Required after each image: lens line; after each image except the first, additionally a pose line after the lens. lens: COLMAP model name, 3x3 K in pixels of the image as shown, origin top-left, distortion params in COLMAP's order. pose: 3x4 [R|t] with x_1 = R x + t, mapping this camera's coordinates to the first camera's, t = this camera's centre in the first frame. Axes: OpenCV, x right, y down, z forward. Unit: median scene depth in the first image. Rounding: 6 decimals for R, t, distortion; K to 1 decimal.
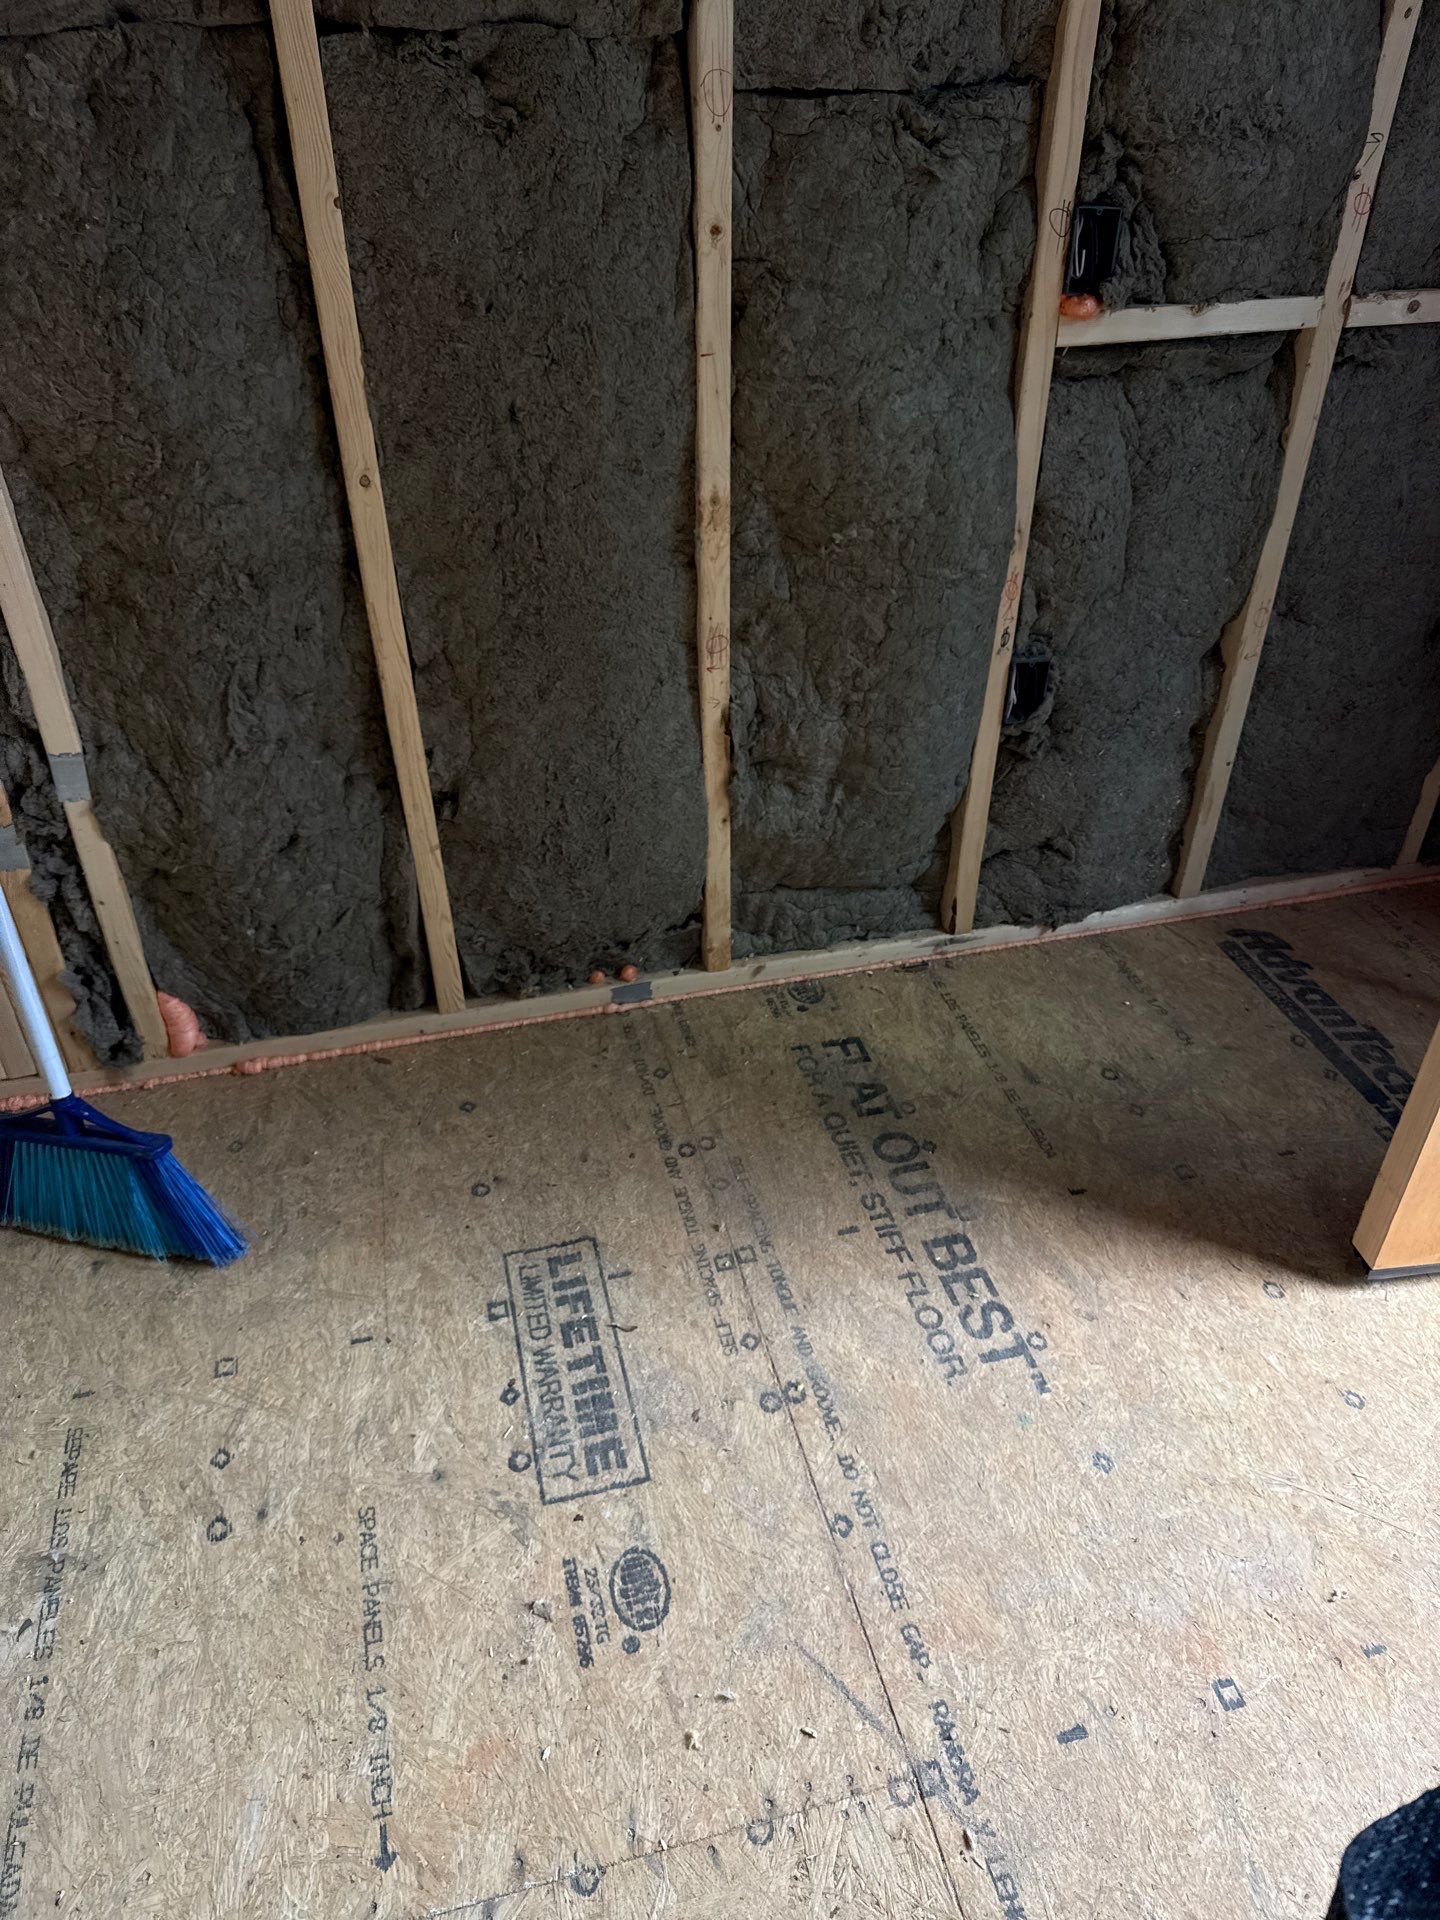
lens RADIAL K [[1345.0, 0, 720.0], [0, 1345.0, 960.0], [0, 0, 1]] dist [-0.000052, -0.012950]
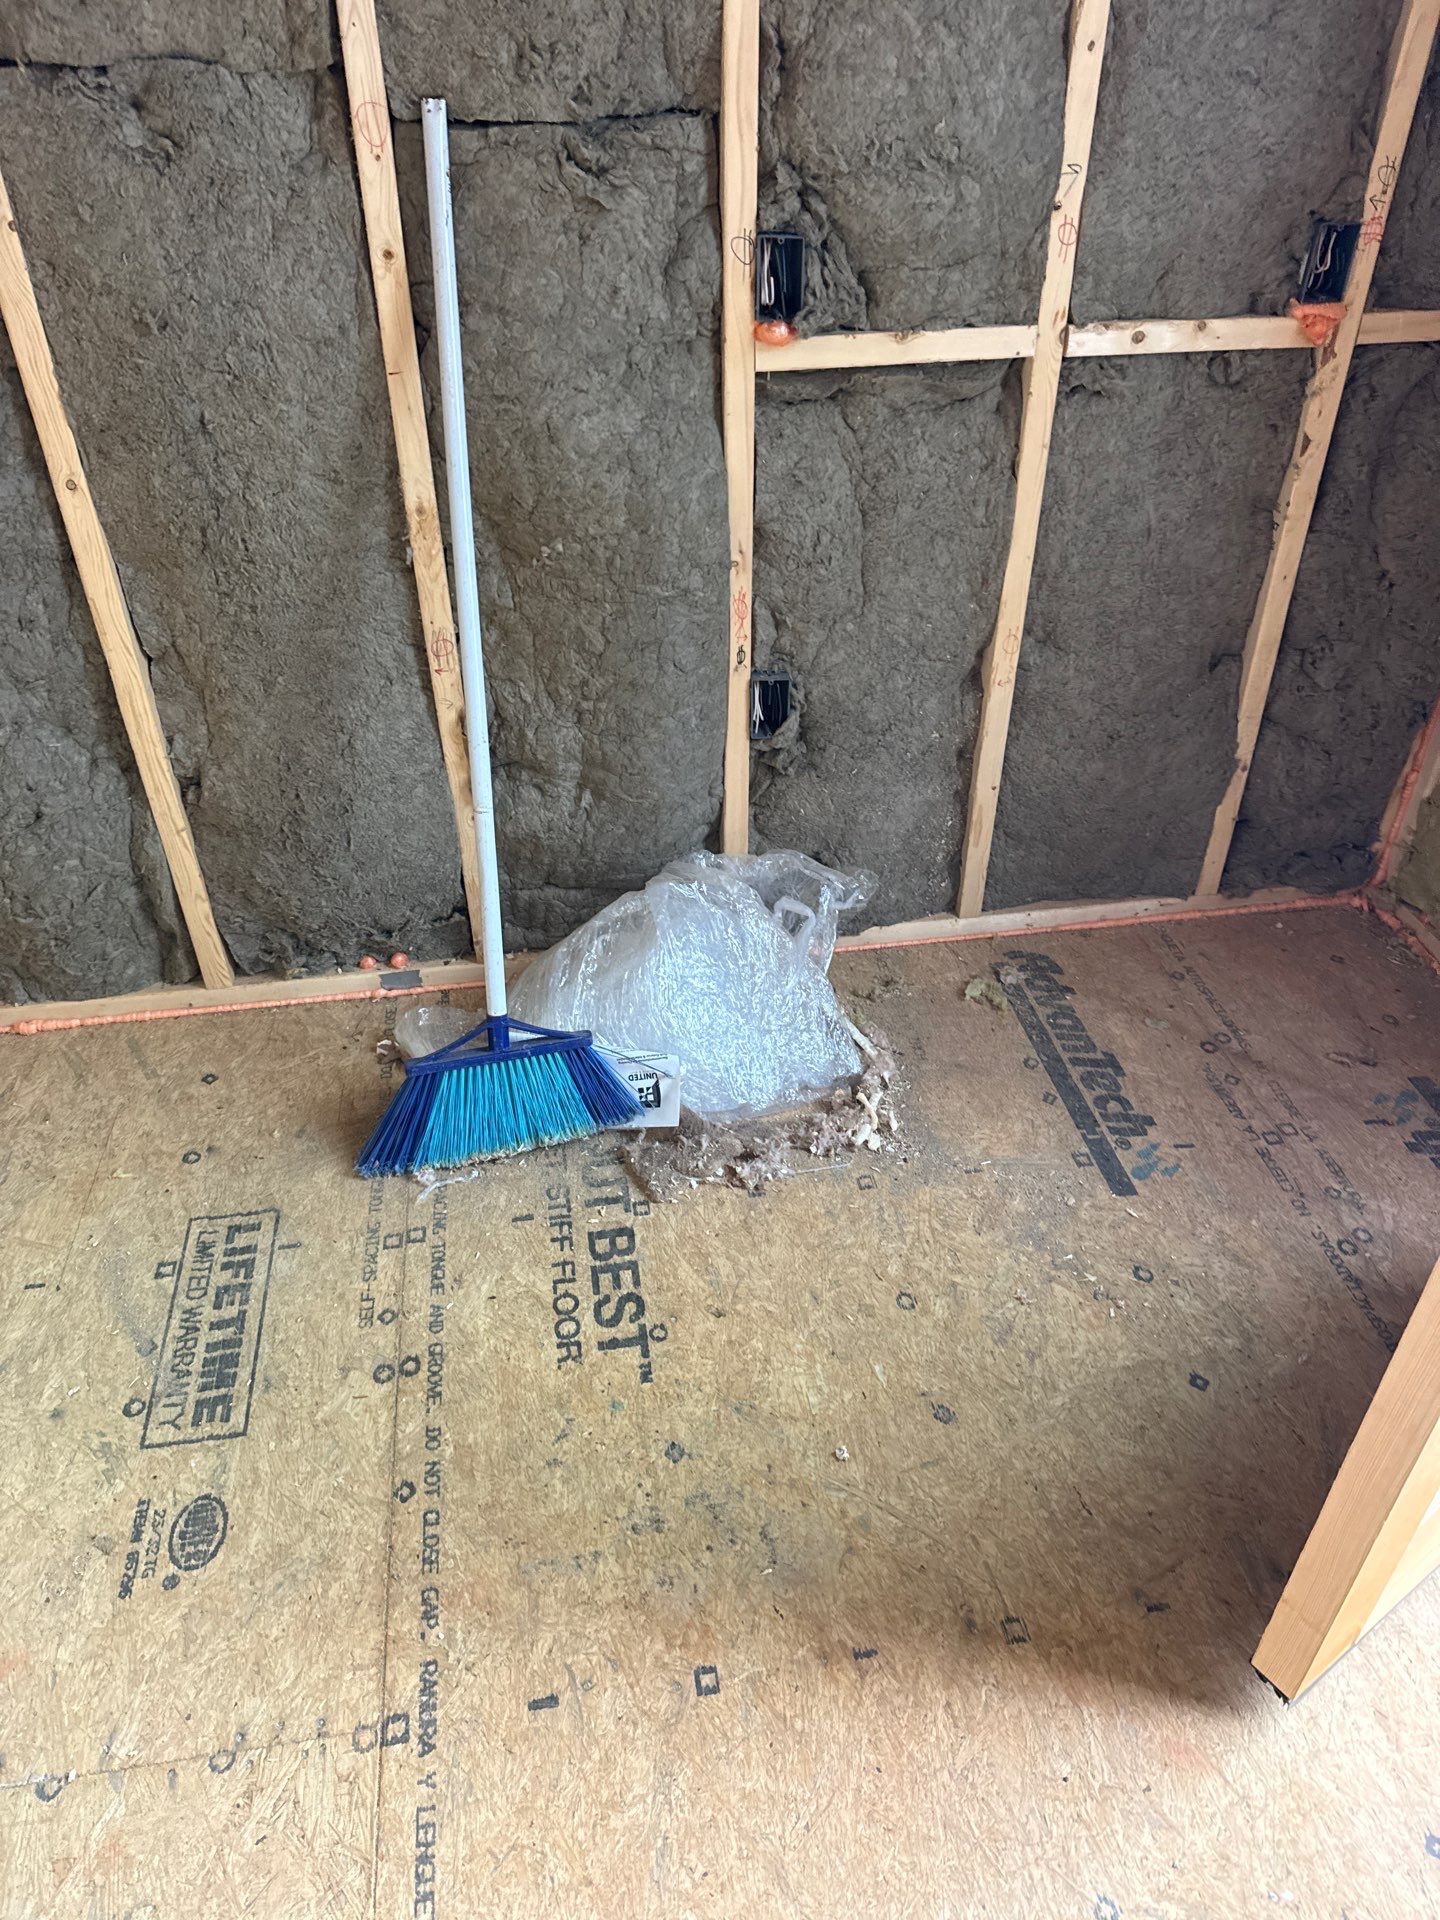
lens RADIAL K [[1351.3, 0, 746.9], [0, 1351.3, 966.8], [0, 0, 1]] dist [0.005169, -0.011117]
pose [[0.995702, 0.056571, -0.073334, 0.357260], [-0.055926, 0.998376, 0.010813, -0.014965], [0.073827, -0.006665, 0.997249, -0.031839]]
